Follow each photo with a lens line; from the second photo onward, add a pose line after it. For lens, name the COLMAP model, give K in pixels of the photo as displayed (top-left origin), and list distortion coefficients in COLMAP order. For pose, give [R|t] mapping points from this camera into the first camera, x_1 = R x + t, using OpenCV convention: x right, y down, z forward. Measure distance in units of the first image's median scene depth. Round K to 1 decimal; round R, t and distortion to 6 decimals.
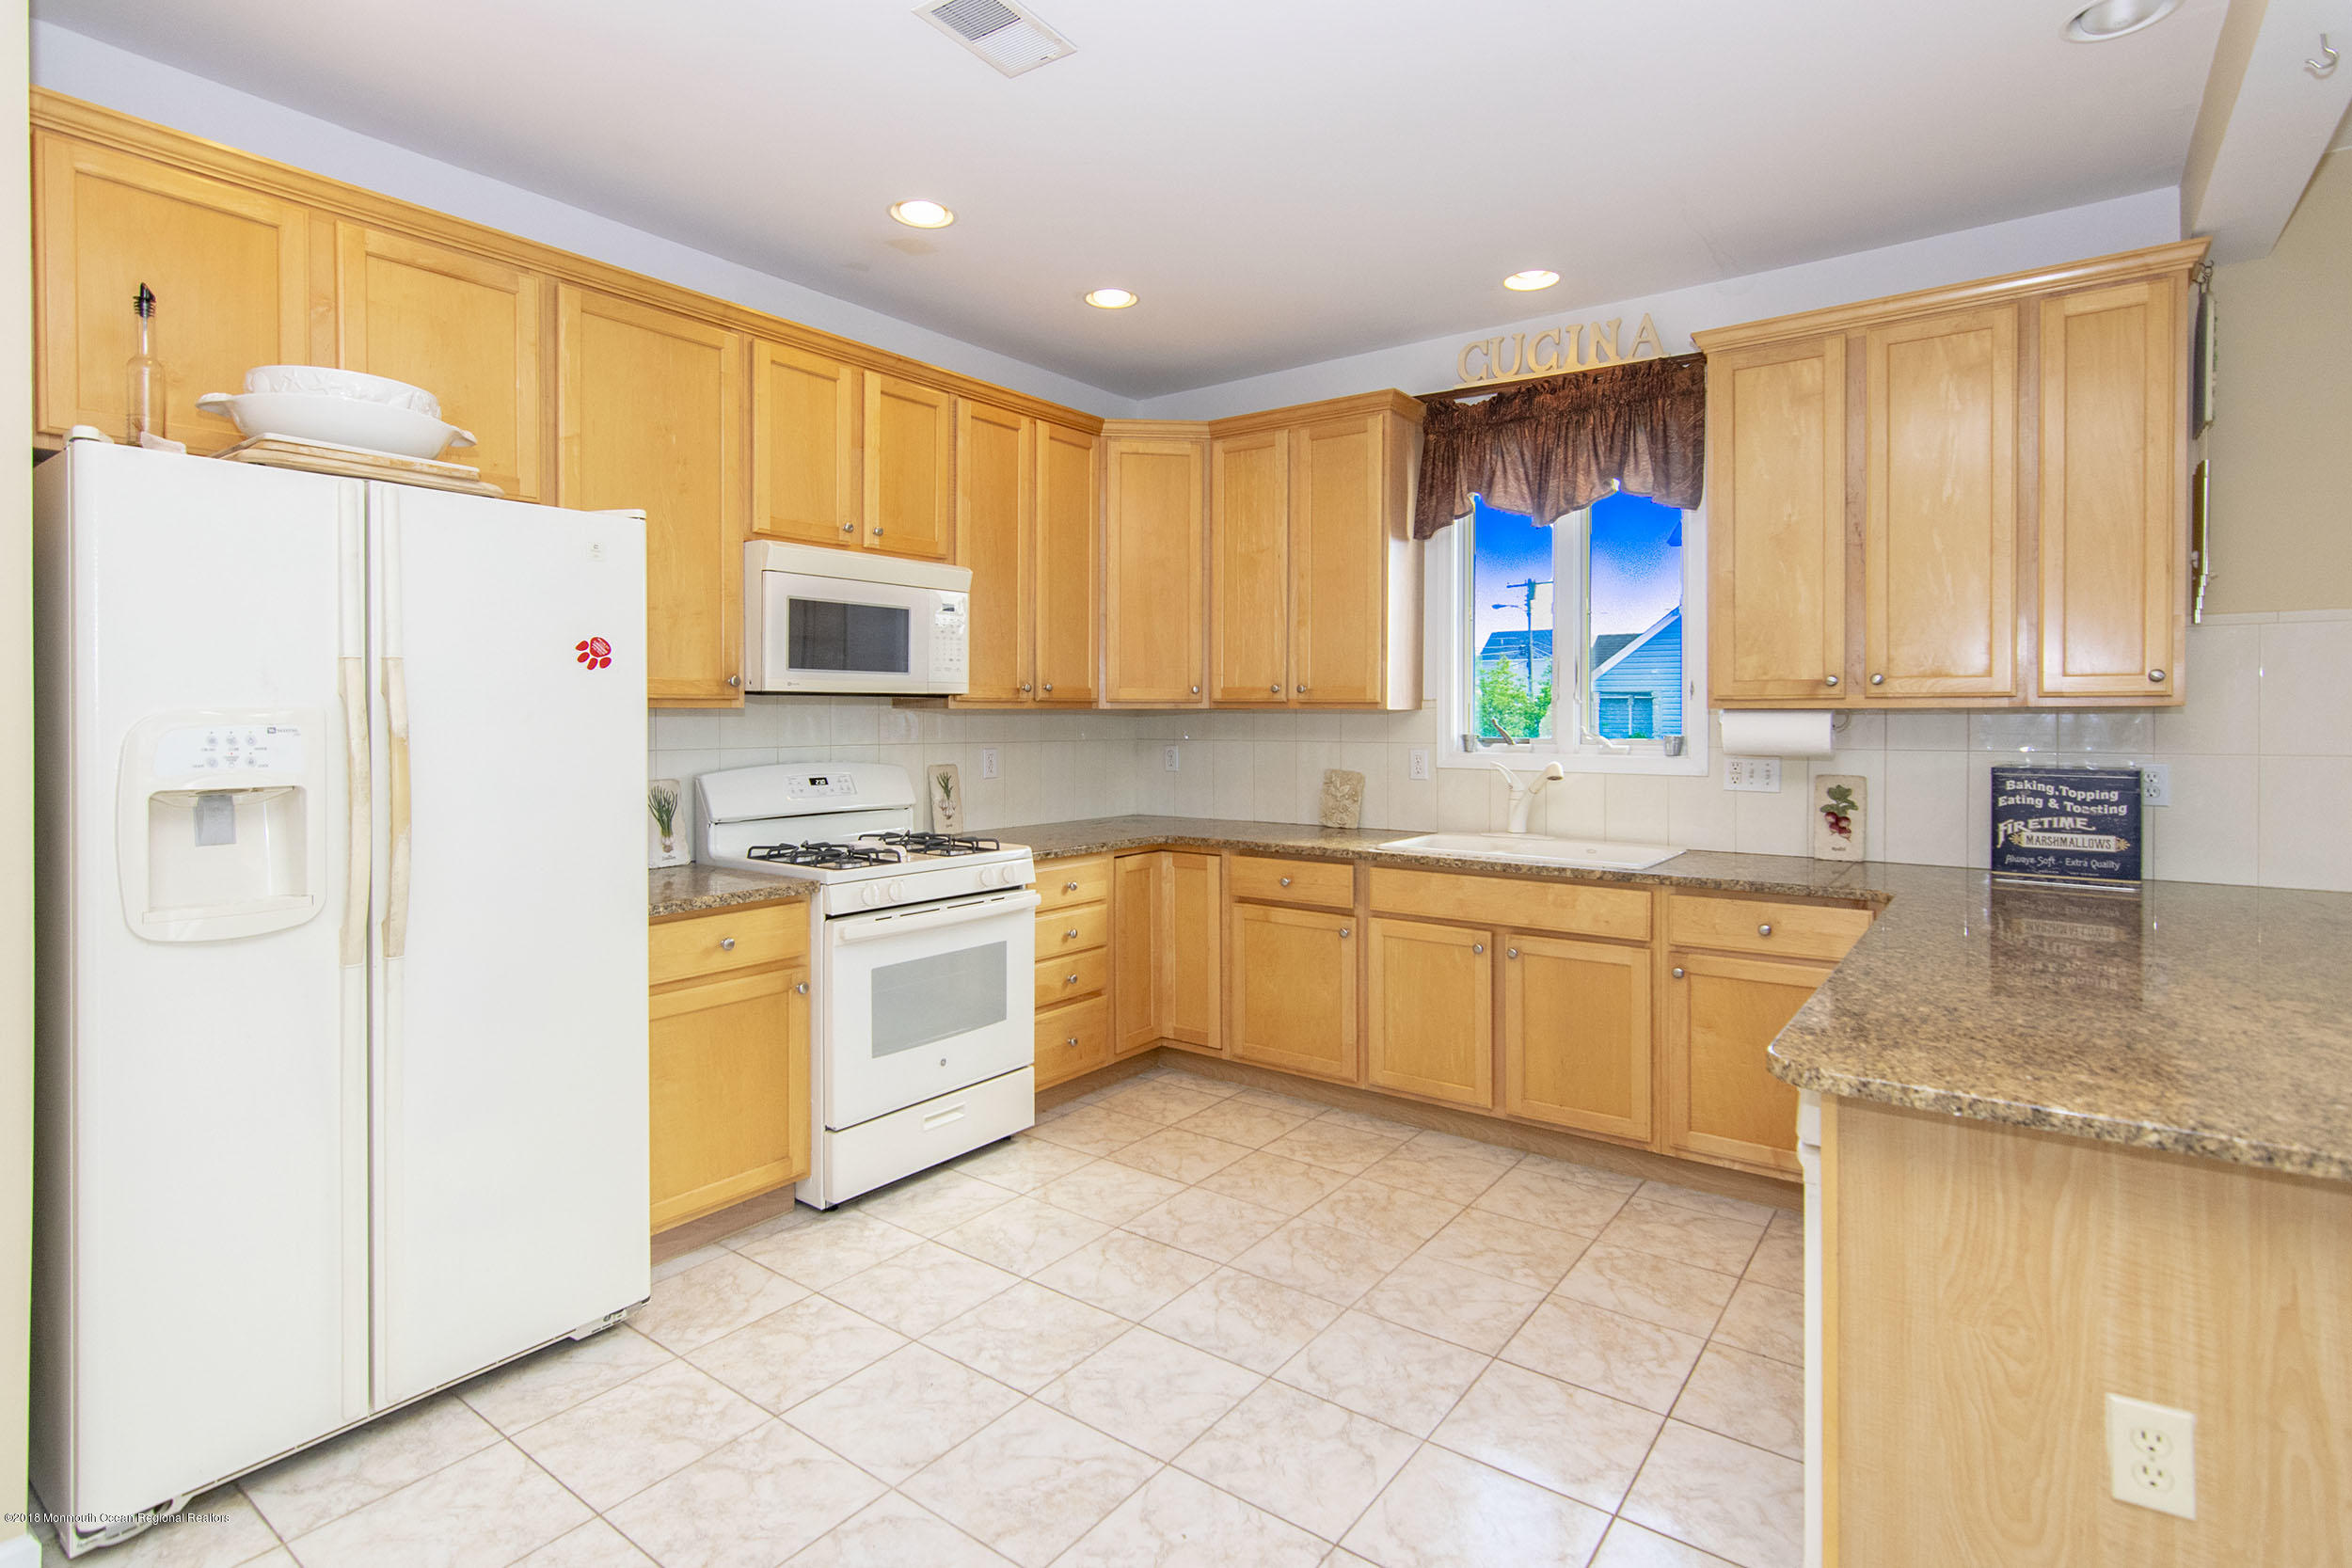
lens RADIAL K [[1149.3, 0, 1220.4], [0, 1149.3, 721.2], [0, 0, 1]] dist [-0.000396, -0.000027]
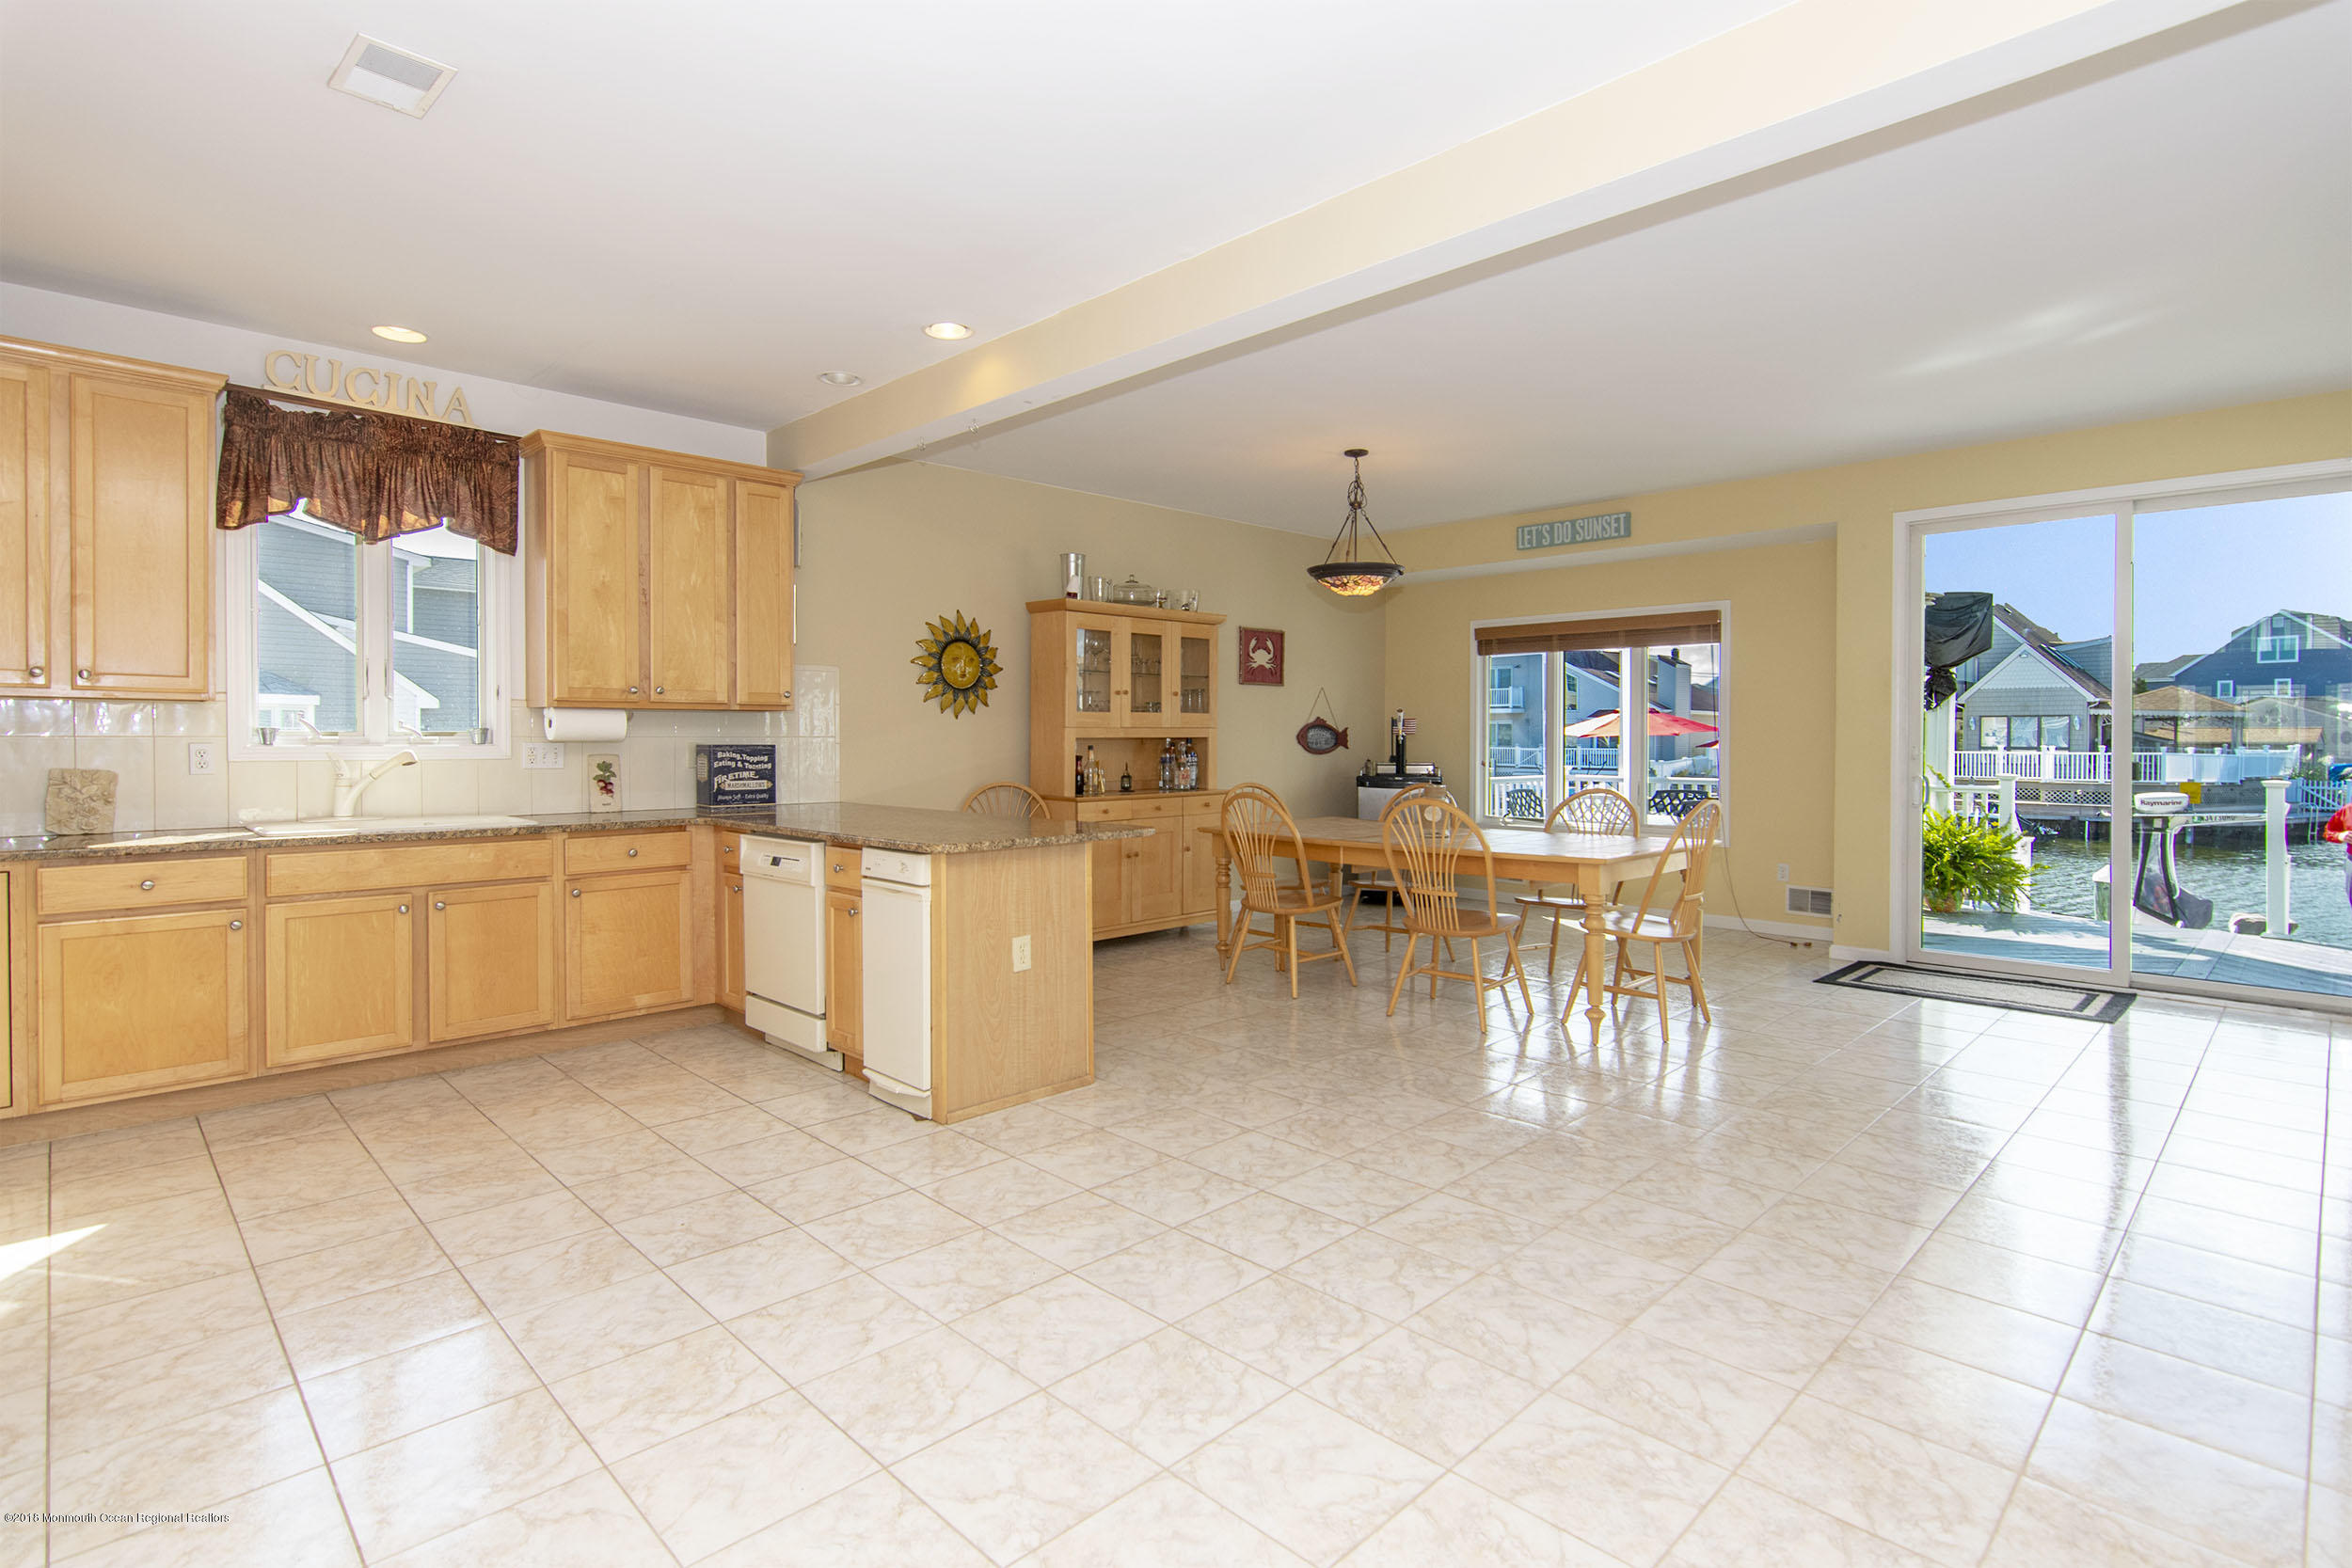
lens RADIAL K [[1128.6, 0, 1152.5], [0, 1128.6, 739.1], [0, 0, 1]] dist [-0.000031, 0.000143]
pose [[0.182209, -0.004370, 0.983250, -0.751592], [0.002658, 0.999989, 0.003951, 0.023839], [-0.983256, 0.001894, 0.182218, 0.048654]]
